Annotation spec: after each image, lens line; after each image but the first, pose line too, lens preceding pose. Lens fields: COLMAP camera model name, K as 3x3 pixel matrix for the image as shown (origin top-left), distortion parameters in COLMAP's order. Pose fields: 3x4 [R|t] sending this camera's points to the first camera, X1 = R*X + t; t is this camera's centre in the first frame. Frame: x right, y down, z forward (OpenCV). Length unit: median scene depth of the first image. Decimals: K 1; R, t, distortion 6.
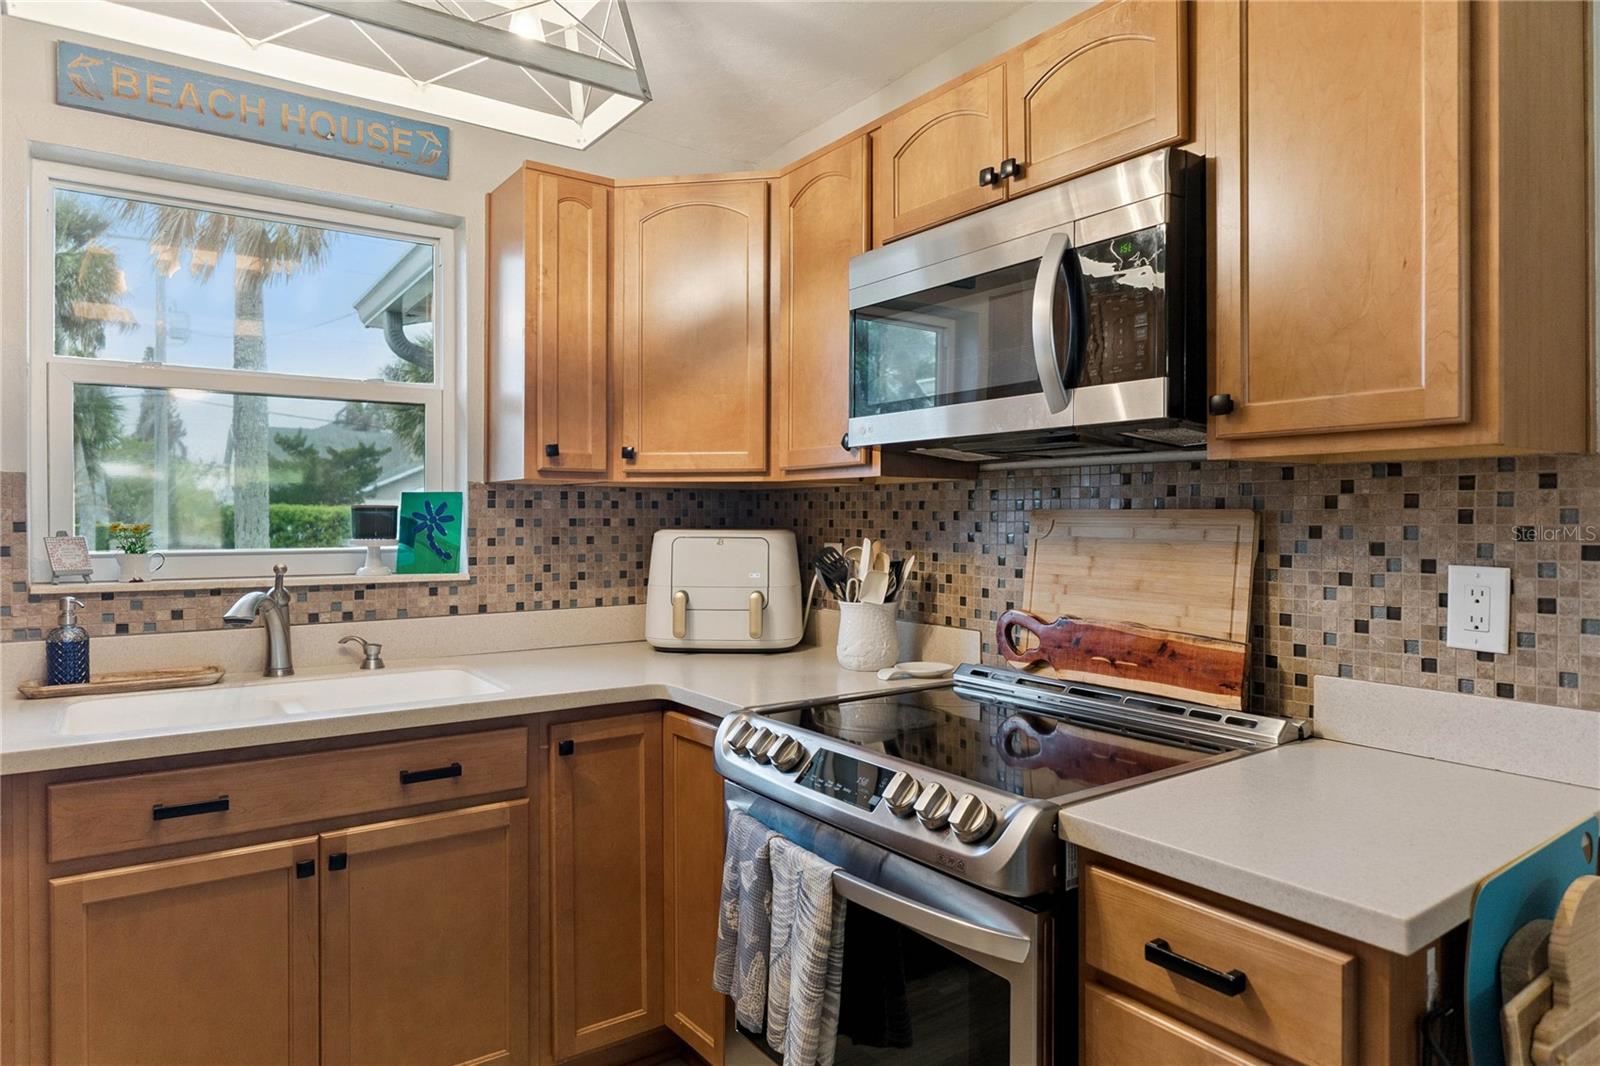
lens RADIAL K [[989.3, 0, 802.0], [0, 989.3, 526.2], [0, 0, 1]] dist [0.027924, -0.000470]
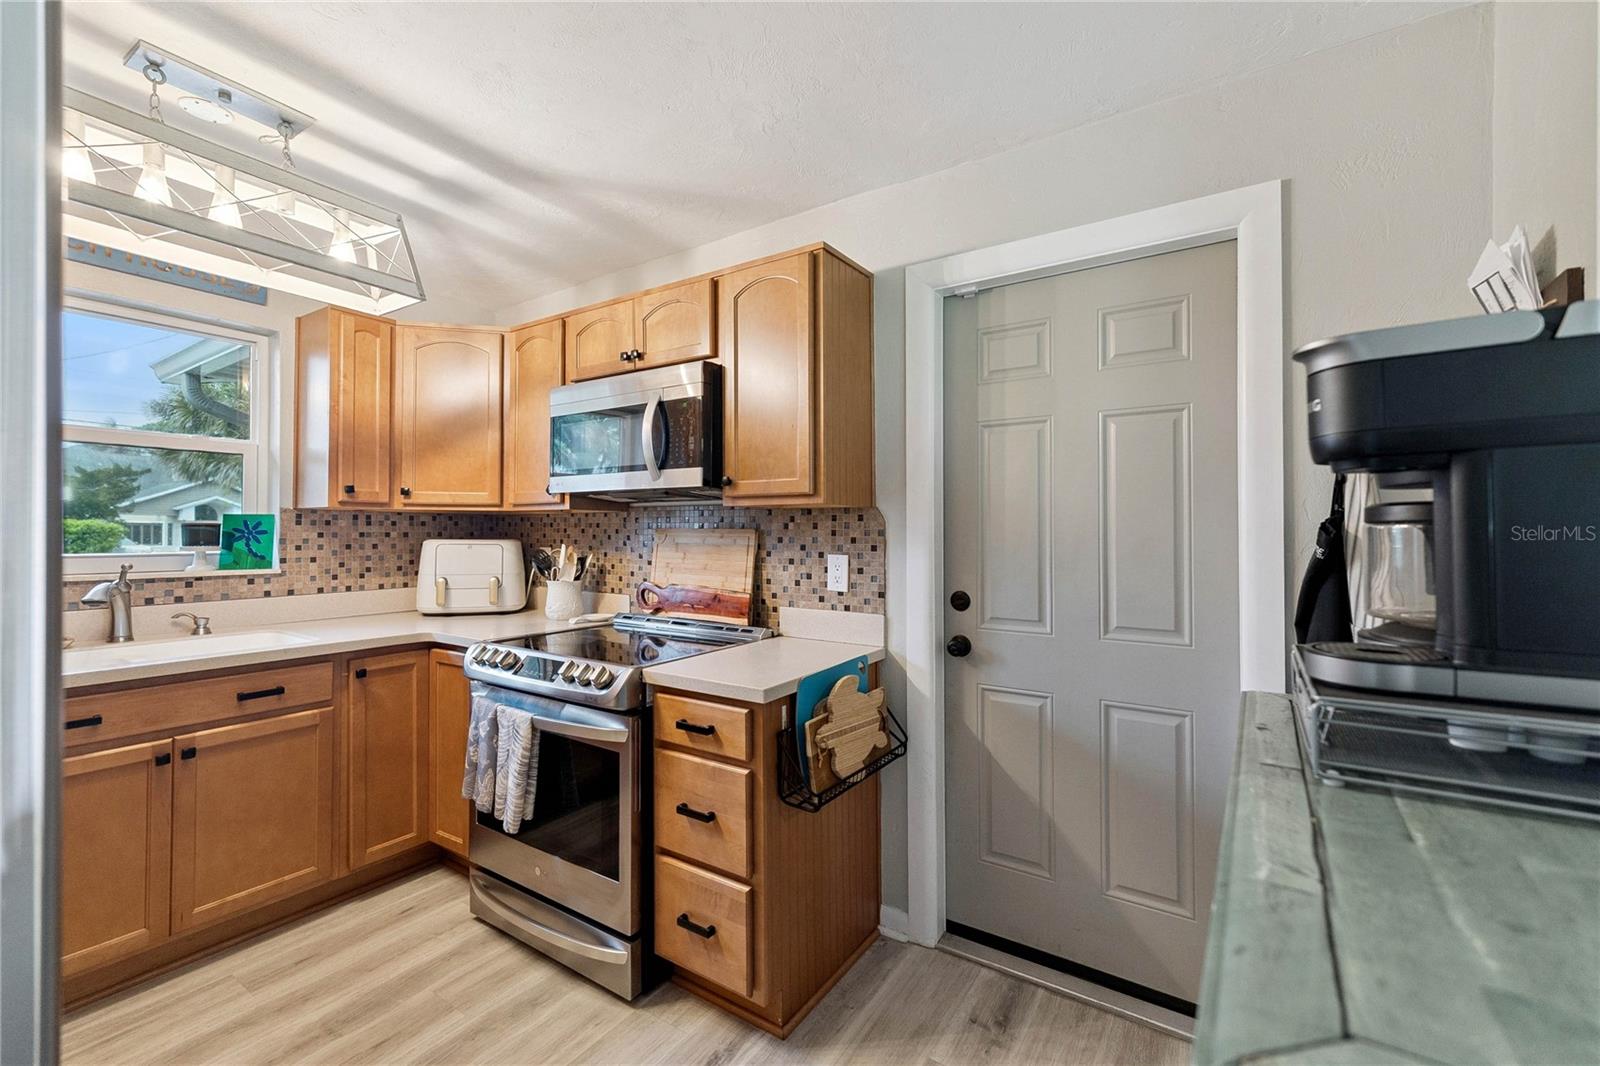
lens RADIAL K [[669.8, 0, 808.7], [0, 669.8, 529.8], [0, 0, 1]] dist [0.016078, 0.000294]
pose [[0.928894, 0.004246, 0.370320, 0.031015], [0.000013, 0.999934, -0.011499, 0.000422], [-0.370345, 0.010686, 0.928833, -0.286810]]
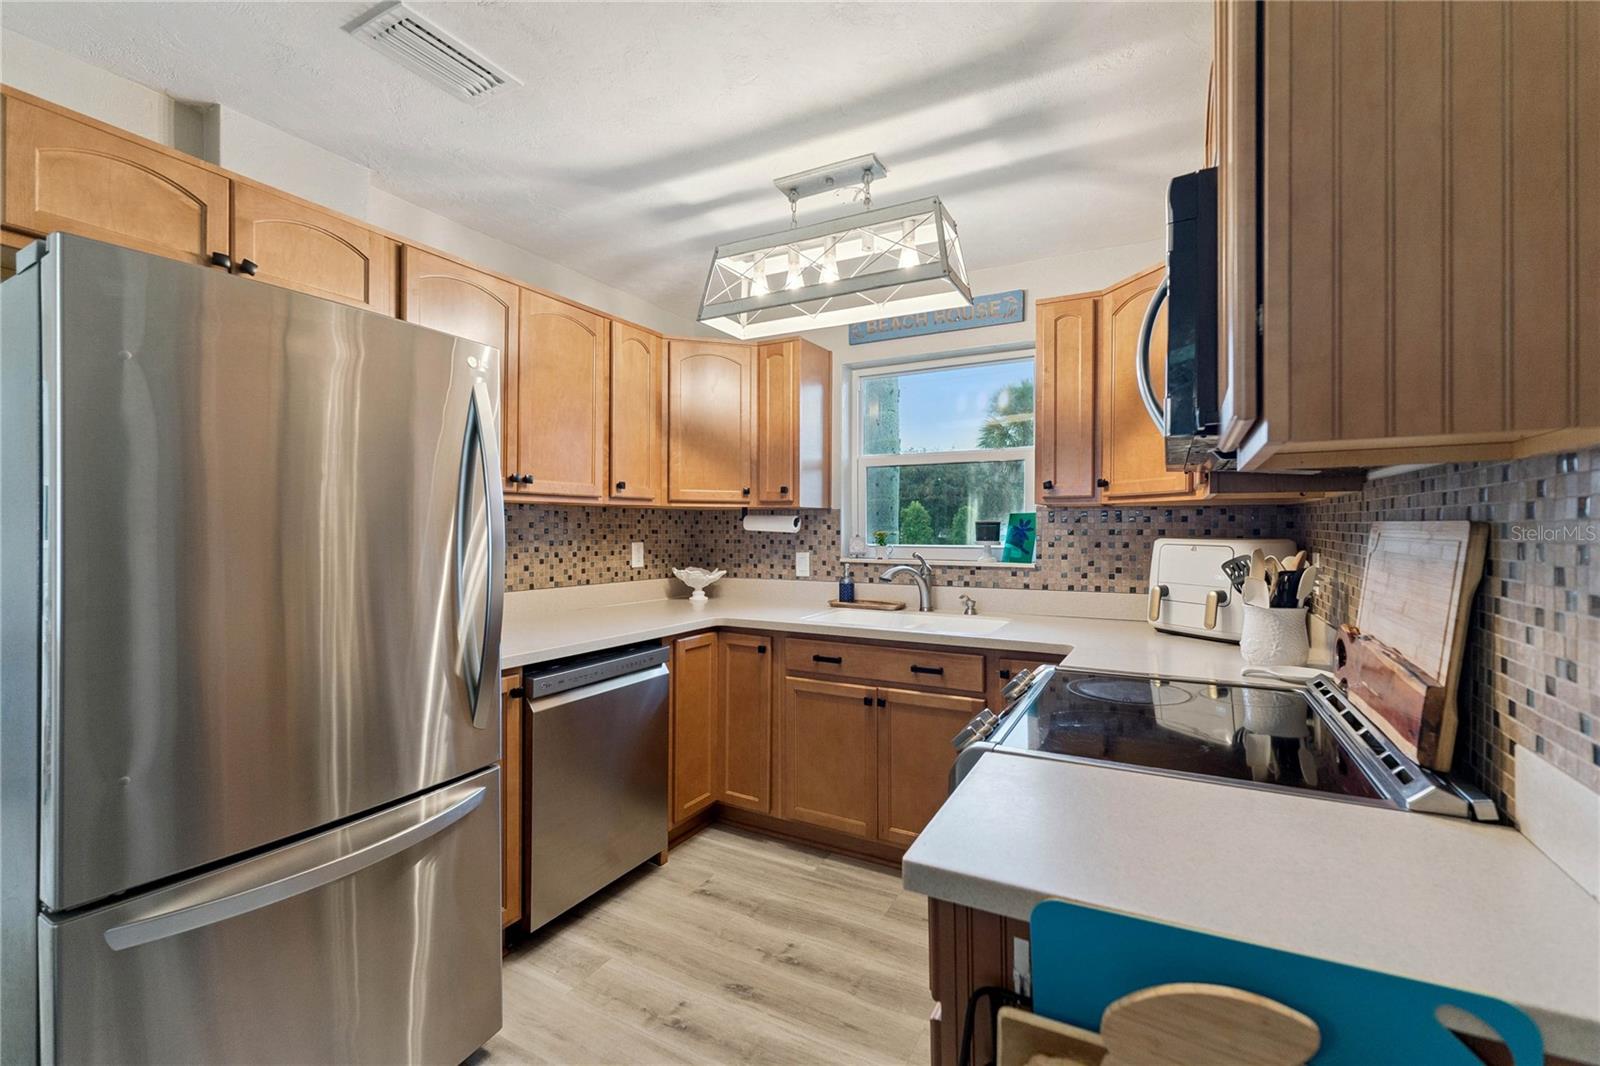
lens RADIAL K [[674.7, 0, 808.7], [0, 674.7, 530.5], [0, 0, 1]] dist [0.002235, -0.000039]
pose [[0.451008, 0.002597, -0.892516, 0.554585], [-0.008813, 0.999960, -0.001544, -0.001518], [0.892477, 0.008562, 0.451013, 0.222333]]
